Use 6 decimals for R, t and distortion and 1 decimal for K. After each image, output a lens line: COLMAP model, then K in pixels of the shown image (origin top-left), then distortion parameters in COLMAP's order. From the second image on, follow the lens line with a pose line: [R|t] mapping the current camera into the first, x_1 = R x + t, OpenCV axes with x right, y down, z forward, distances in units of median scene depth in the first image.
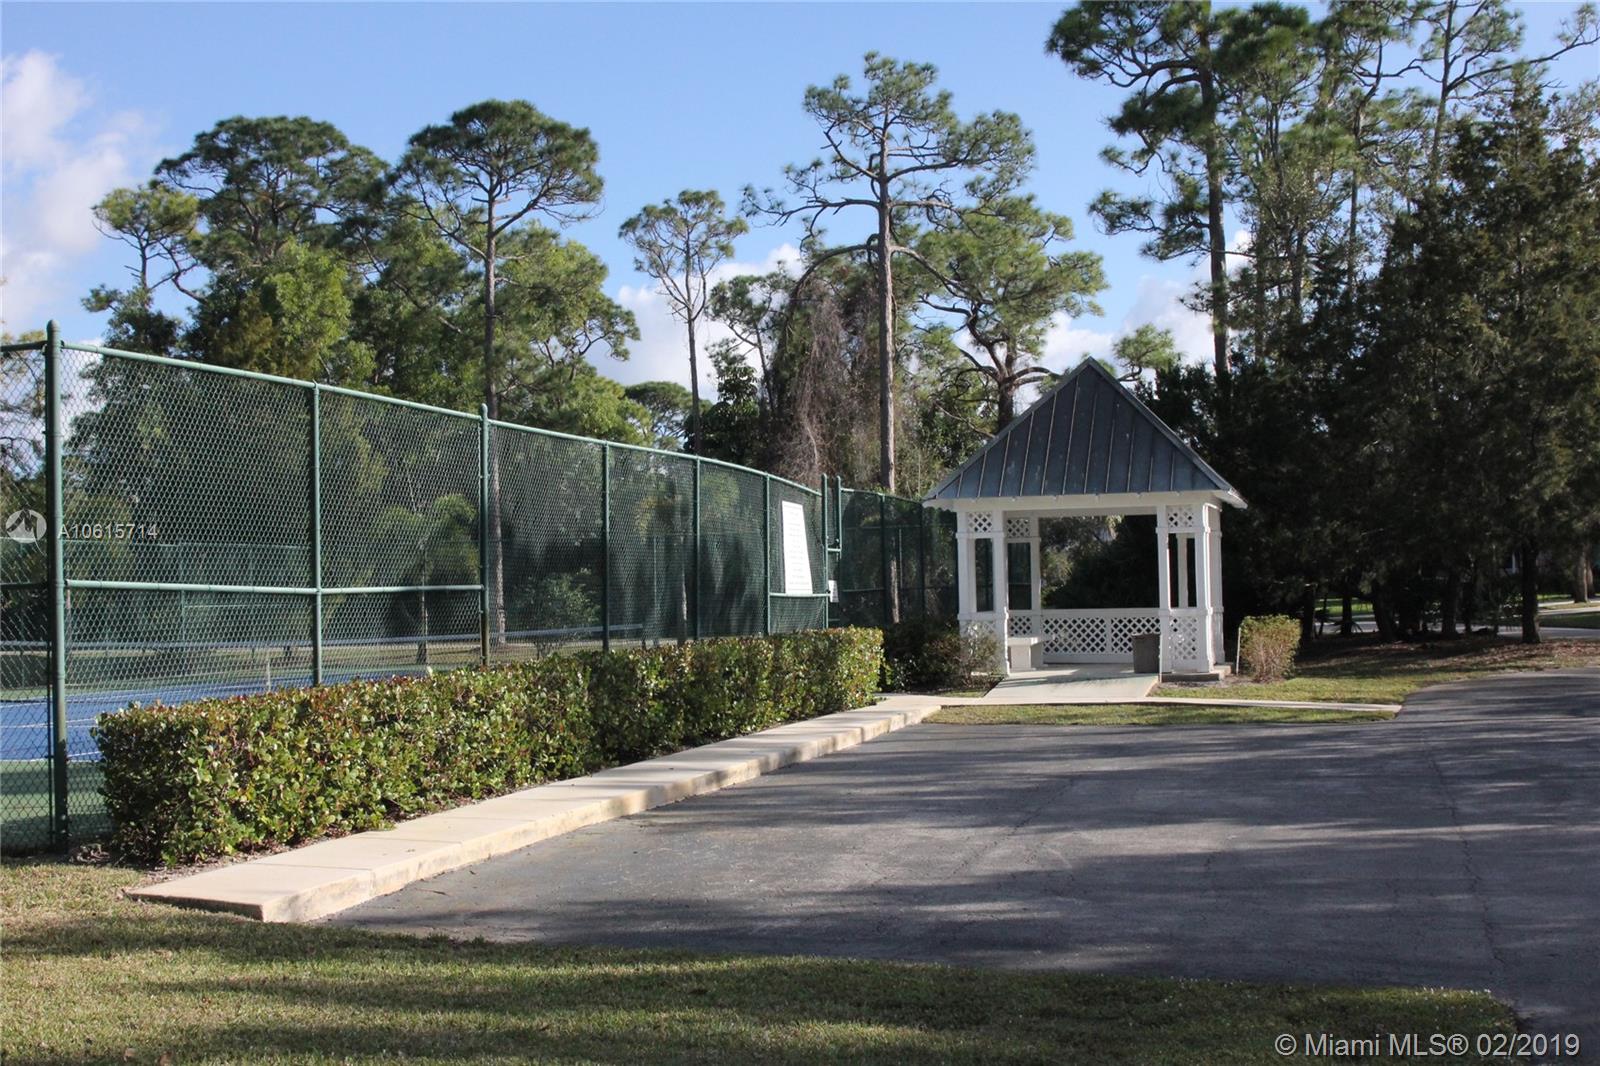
lens RADIAL K [[2049.0, 0, 800.0], [0, 2049.0, 533.0], [0, 0, 1]] dist [-0.176416, -0.006993]
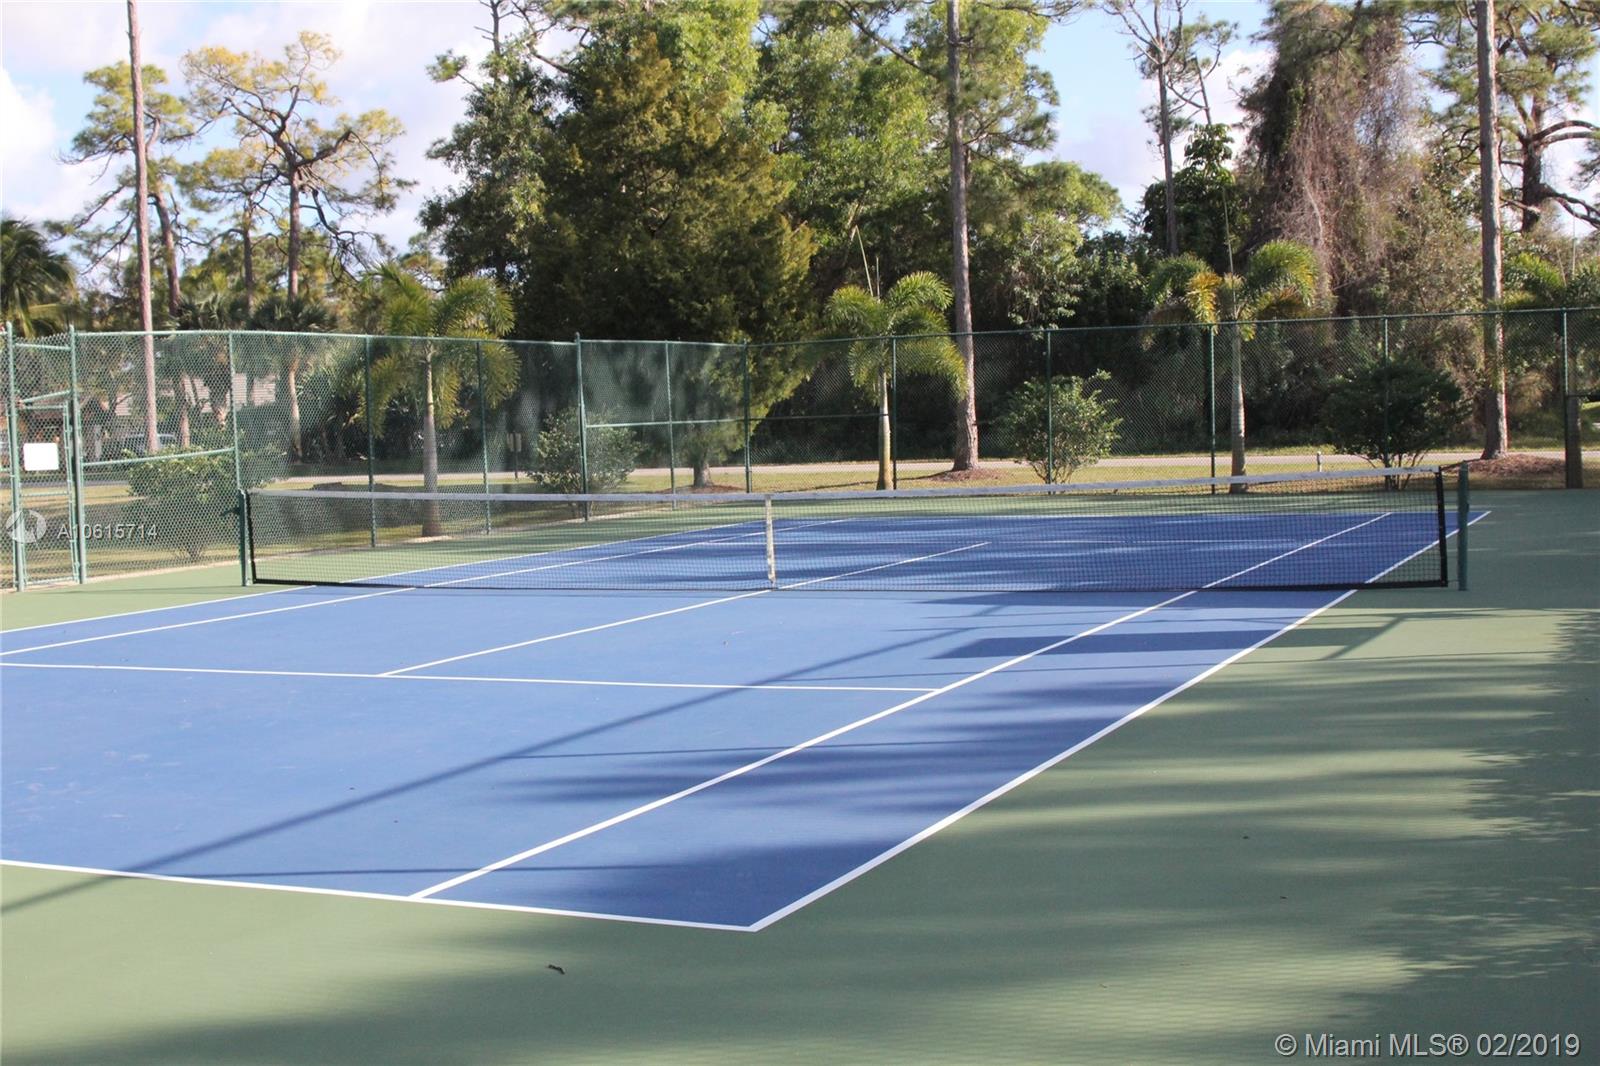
lens RADIAL K [[2085.2, 0, 800.0], [0, 2085.2, 533.0], [0, 0, 1]] dist [0.003732, -0.296195]
pose [[0.985937, 0.008614, -0.166895, -0.050004], [0.007317, 0.995488, 0.094608, 0.002339], [0.166957, -0.094499, 0.981425, 0.126464]]
